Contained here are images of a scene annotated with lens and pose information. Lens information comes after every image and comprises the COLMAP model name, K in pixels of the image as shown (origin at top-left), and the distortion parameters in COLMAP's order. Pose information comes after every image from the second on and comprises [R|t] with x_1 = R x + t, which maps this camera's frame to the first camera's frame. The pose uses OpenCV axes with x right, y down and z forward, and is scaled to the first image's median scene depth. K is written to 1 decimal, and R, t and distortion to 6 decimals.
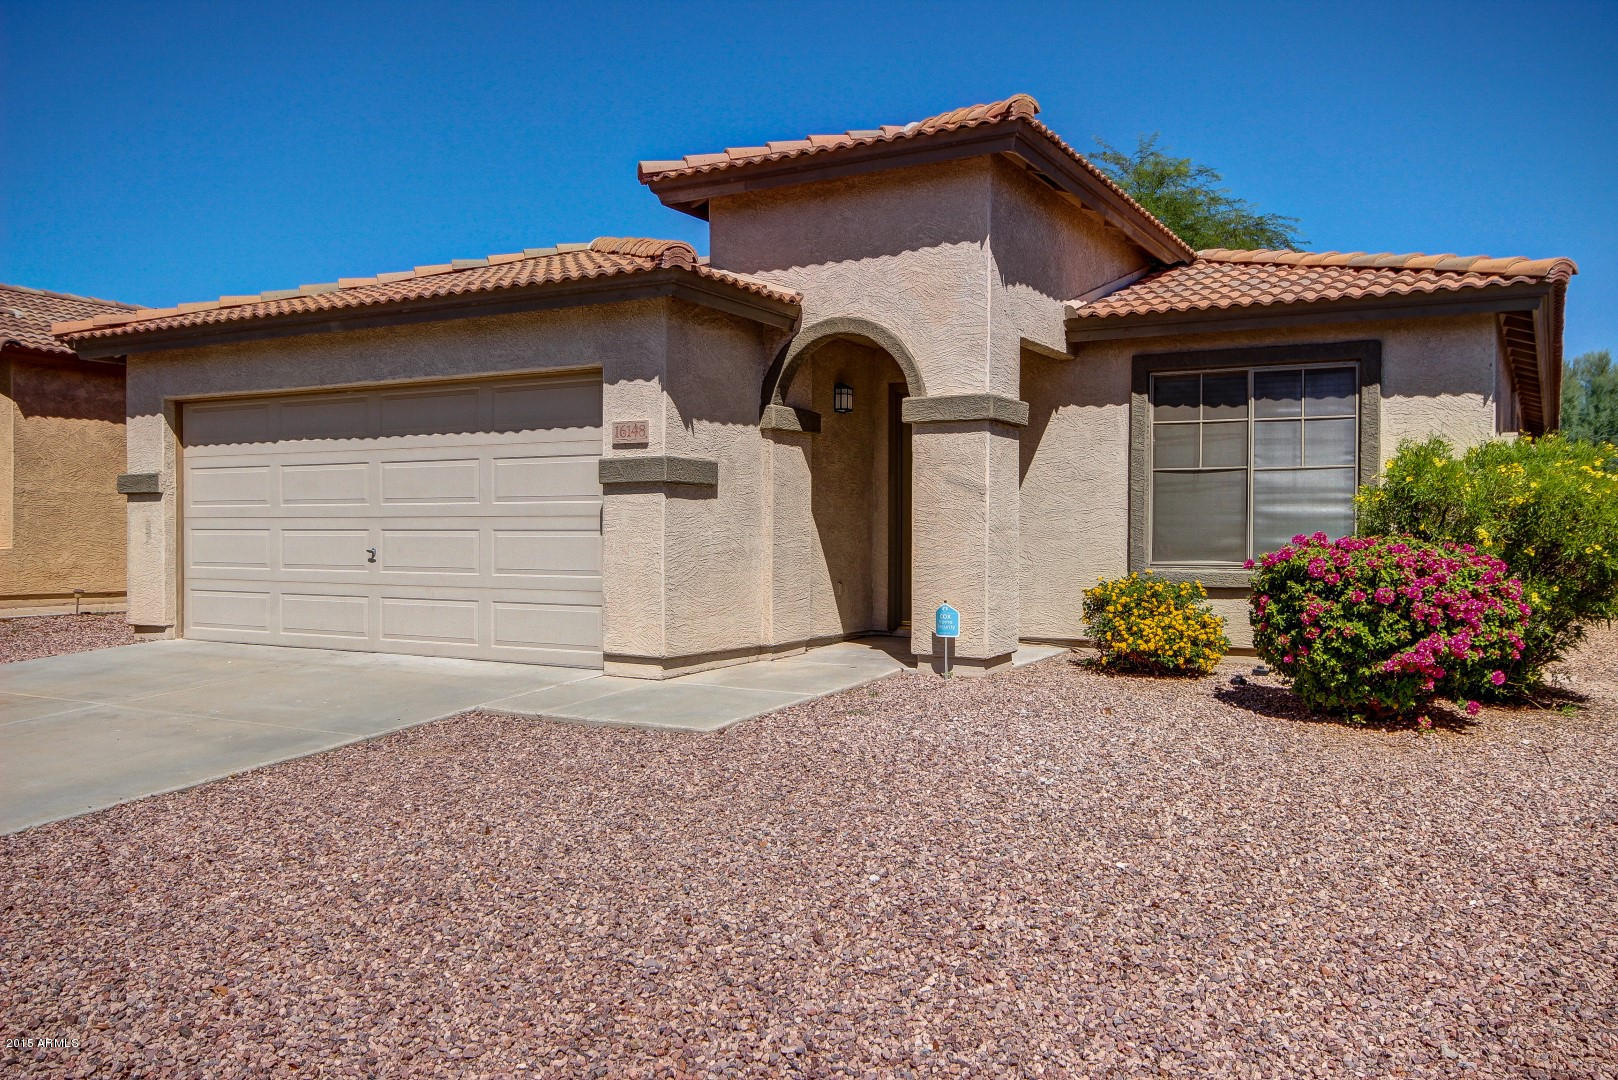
lens RADIAL K [[1299.0, 0, 810.6], [0, 1299.0, 543.6], [0, 0, 1]] dist [-0.007370, 0.014937]
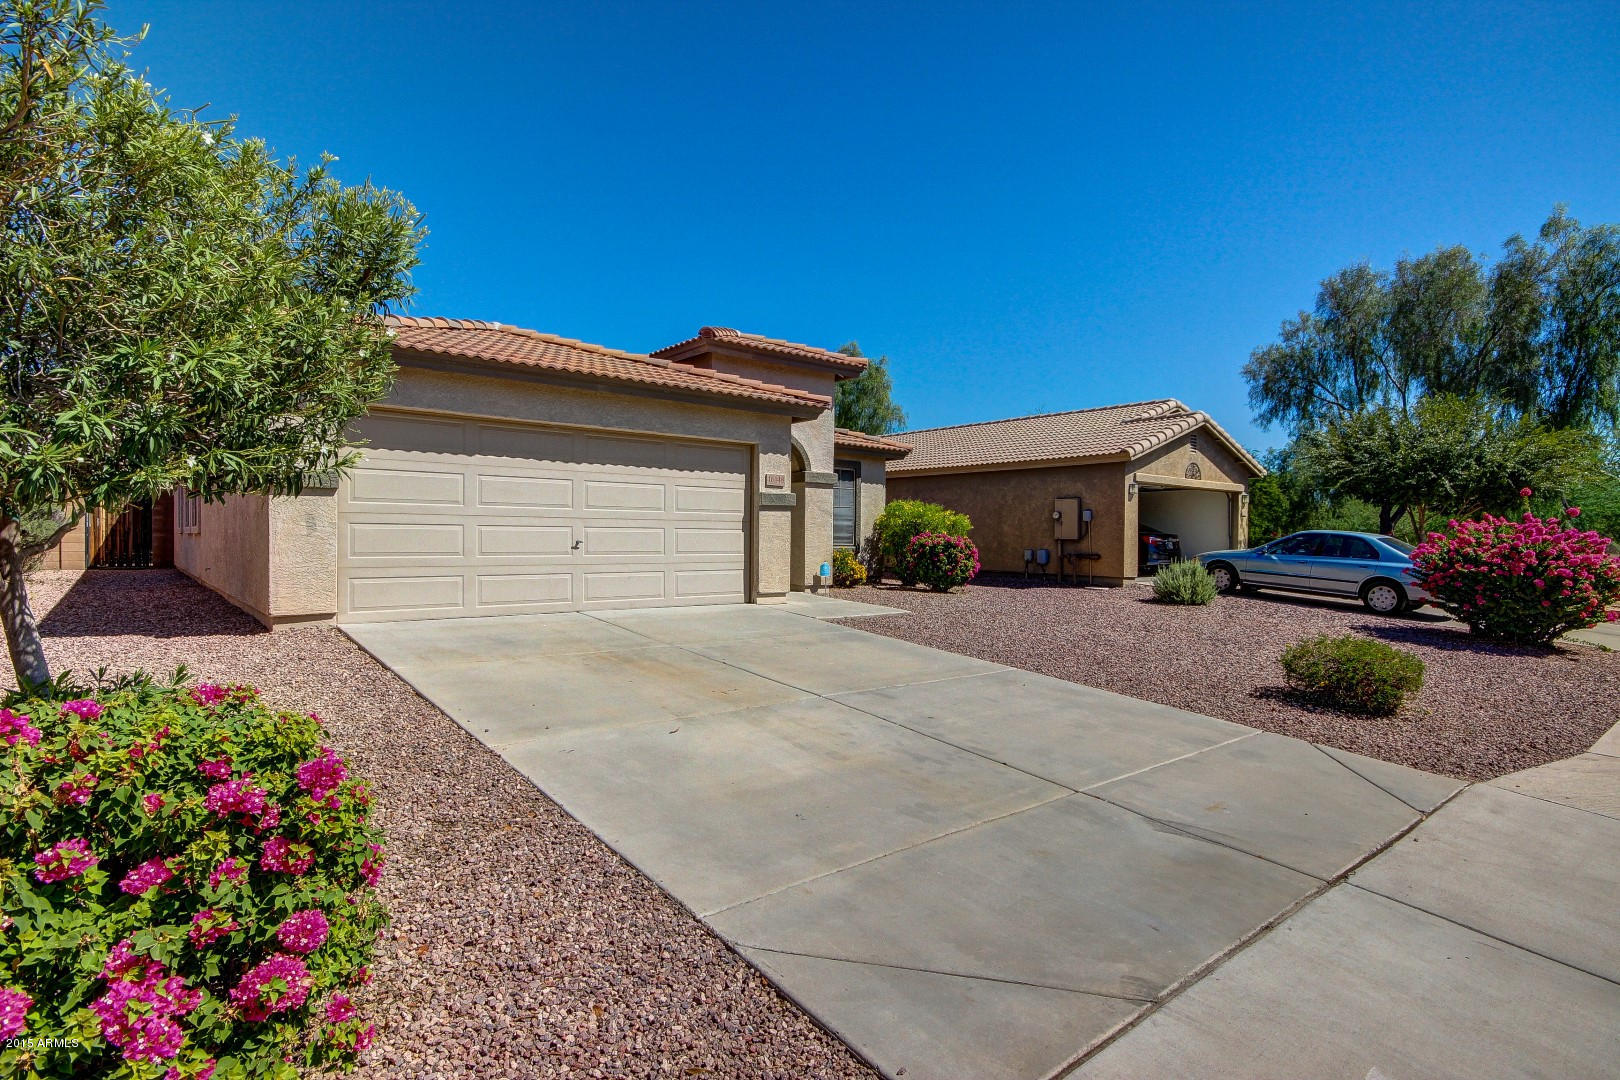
lens RADIAL K [[827.8, 0, 812.4], [0, 827.8, 537.6], [0, 0, 1]] dist [-0.000494, -0.000040]
pose [[0.350548, -0.001303, 0.936544, -1.216906], [0.000141, 0.999999, 0.001338, 0.000239], [-0.936545, -0.000337, 0.350548, 0.473230]]
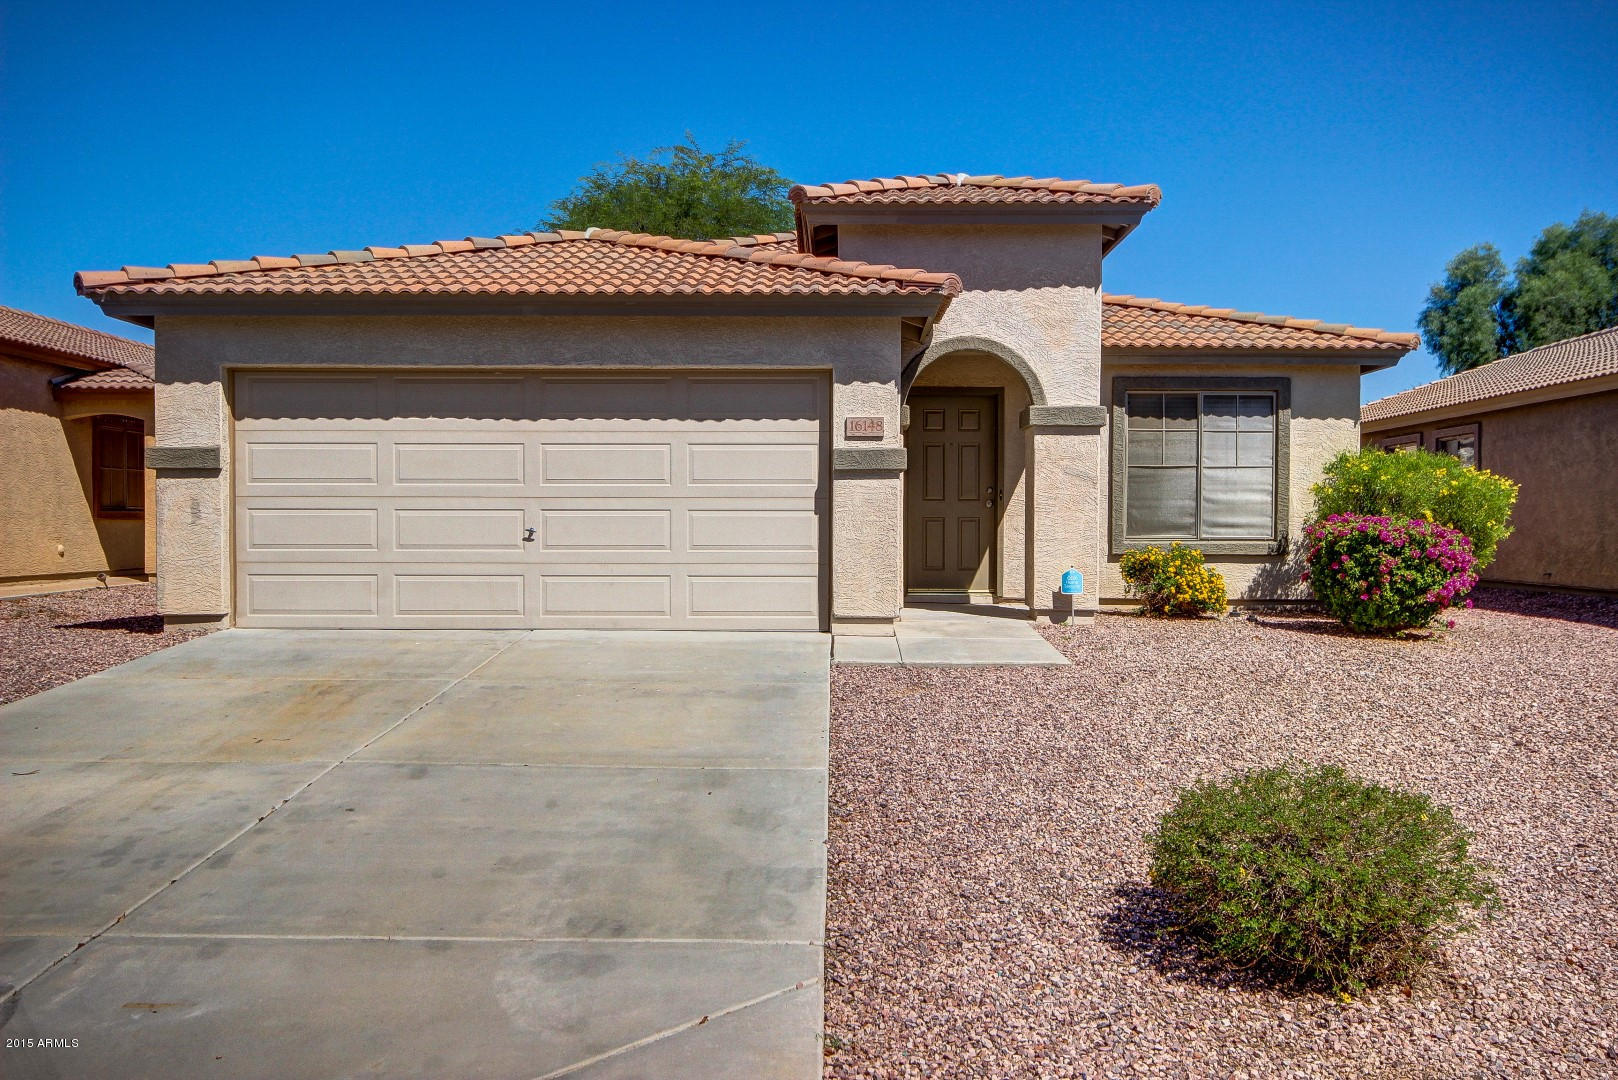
lens RADIAL K [[1347.2, 0, 804.7], [0, 1347.2, 542.0], [0, 0, 1]] dist [0.001381, -0.012884]
pose [[0.877276, -0.008430, 0.479912, -0.721080], [0.004402, 0.999945, 0.009519, 0.006222], [-0.479966, -0.006239, 0.877265, -0.037700]]
